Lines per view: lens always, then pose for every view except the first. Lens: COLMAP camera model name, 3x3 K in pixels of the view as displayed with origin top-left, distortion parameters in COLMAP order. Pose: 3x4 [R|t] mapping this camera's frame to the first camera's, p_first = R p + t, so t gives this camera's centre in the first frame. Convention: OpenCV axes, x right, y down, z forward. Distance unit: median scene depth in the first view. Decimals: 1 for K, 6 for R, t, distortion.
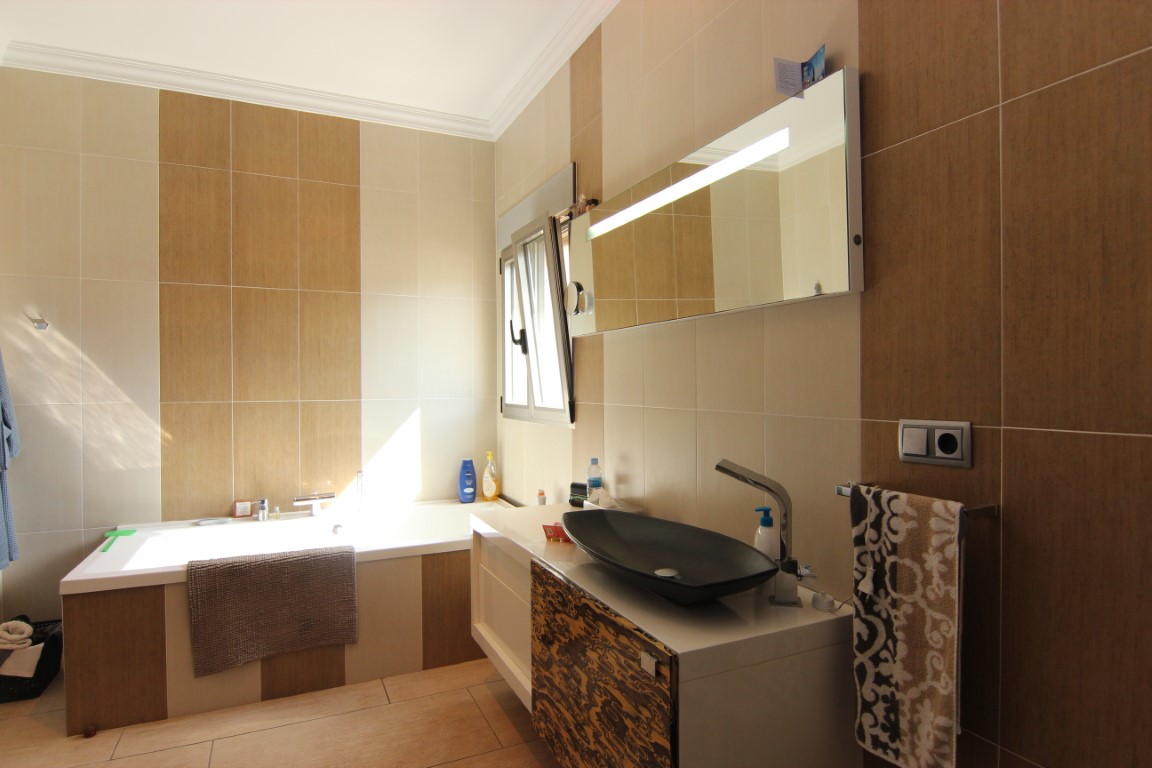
lens RADIAL K [[635.5, 0, 577.6], [0, 635.5, 380.6], [0, 0, 1]] dist [0.003002, -0.012292]
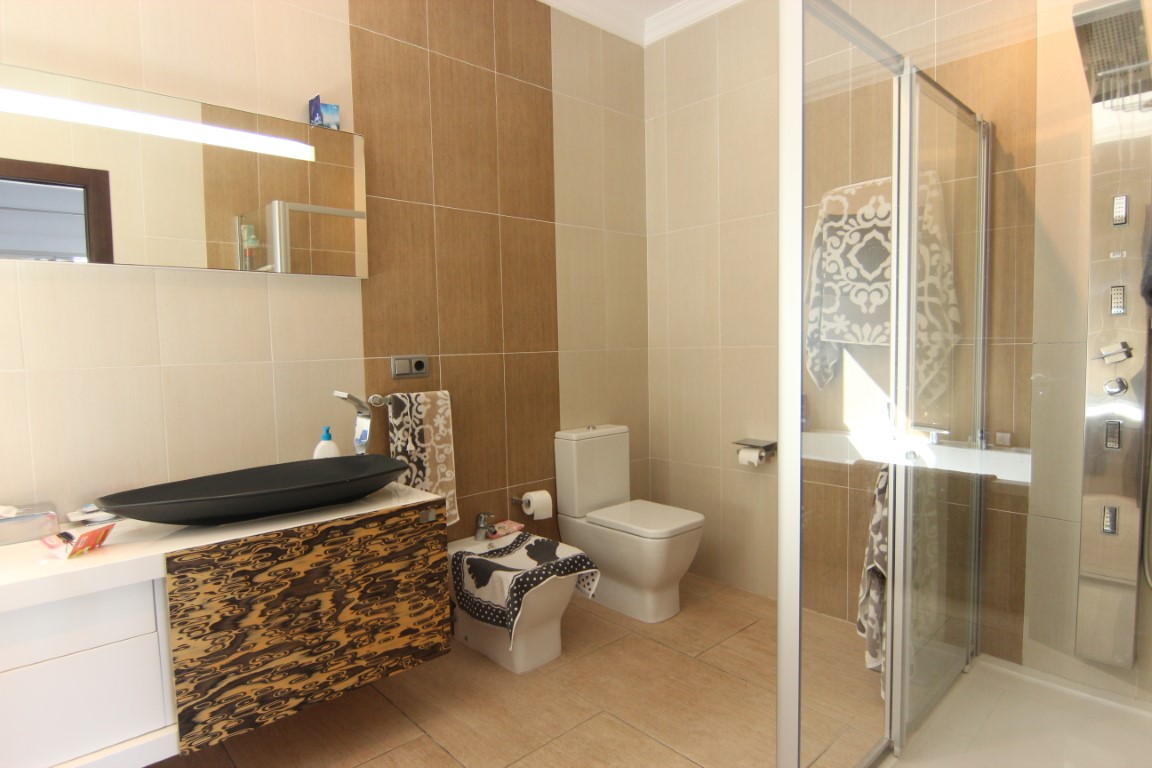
lens RADIAL K [[635.5, 0, 577.2], [0, 635.5, 385.2], [0, 0, 1]] dist [0.003002, -0.012292]
pose [[-0.304068, -0.046361, 0.951521, -1.460832], [0.022595, 0.998183, 0.055855, 0.059771], [-0.952382, 0.038484, -0.302468, 1.134340]]
